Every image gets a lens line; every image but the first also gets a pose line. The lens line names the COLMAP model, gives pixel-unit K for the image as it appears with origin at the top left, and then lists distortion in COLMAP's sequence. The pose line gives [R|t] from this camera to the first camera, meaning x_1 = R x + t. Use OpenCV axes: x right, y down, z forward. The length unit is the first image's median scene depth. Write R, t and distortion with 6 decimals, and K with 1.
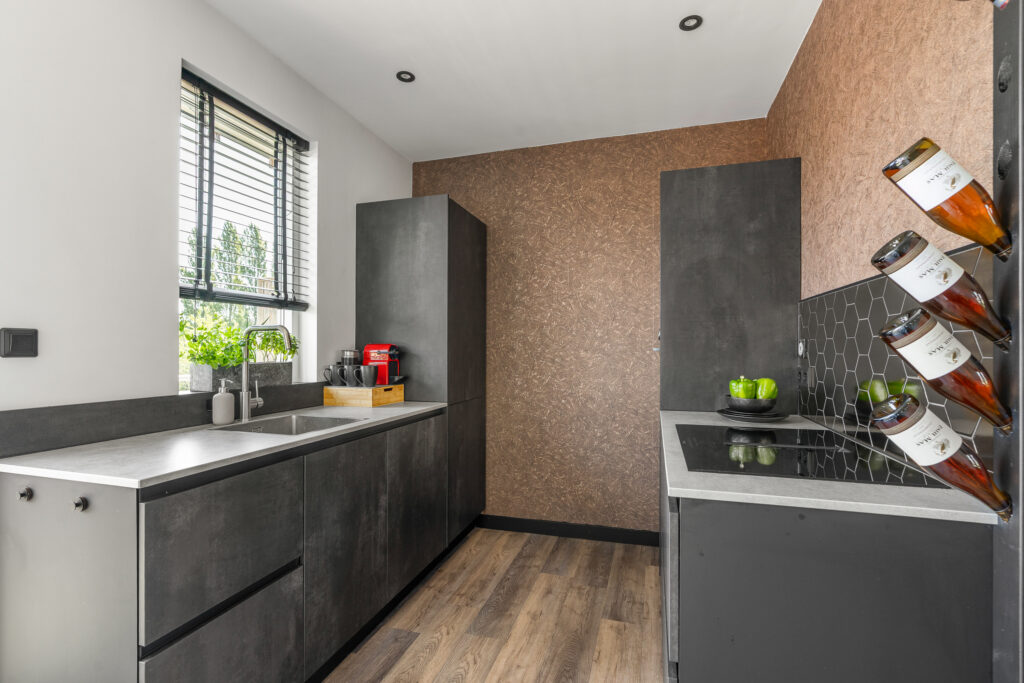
lens RADIAL K [[466.9, 0, 513.1], [0, 466.9, 346.3], [0, 0, 1]] dist [-0.005724, 0.000821]
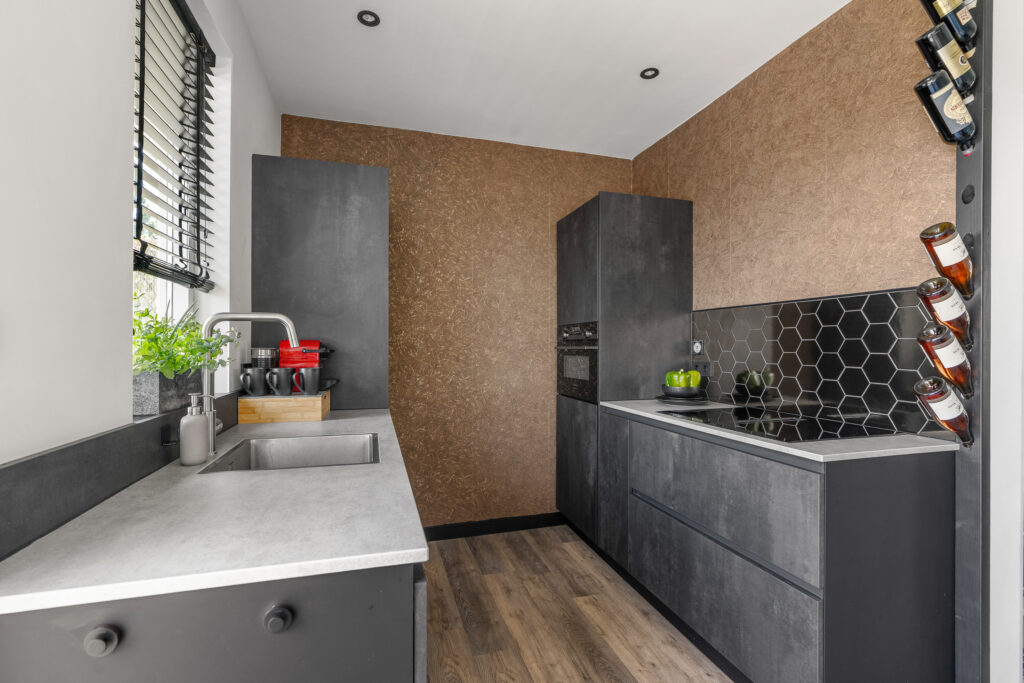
lens RADIAL K [[466.9, 0, 513.0], [0, 466.9, 342.9], [0, 0, 1]] dist [-0.005724, 0.000821]
pose [[0.835155, 0.005871, 0.549983, -0.426652], [-0.007004, 0.999975, -0.000038, -0.003080], [-0.549969, -0.003820, 0.835176, 0.148032]]
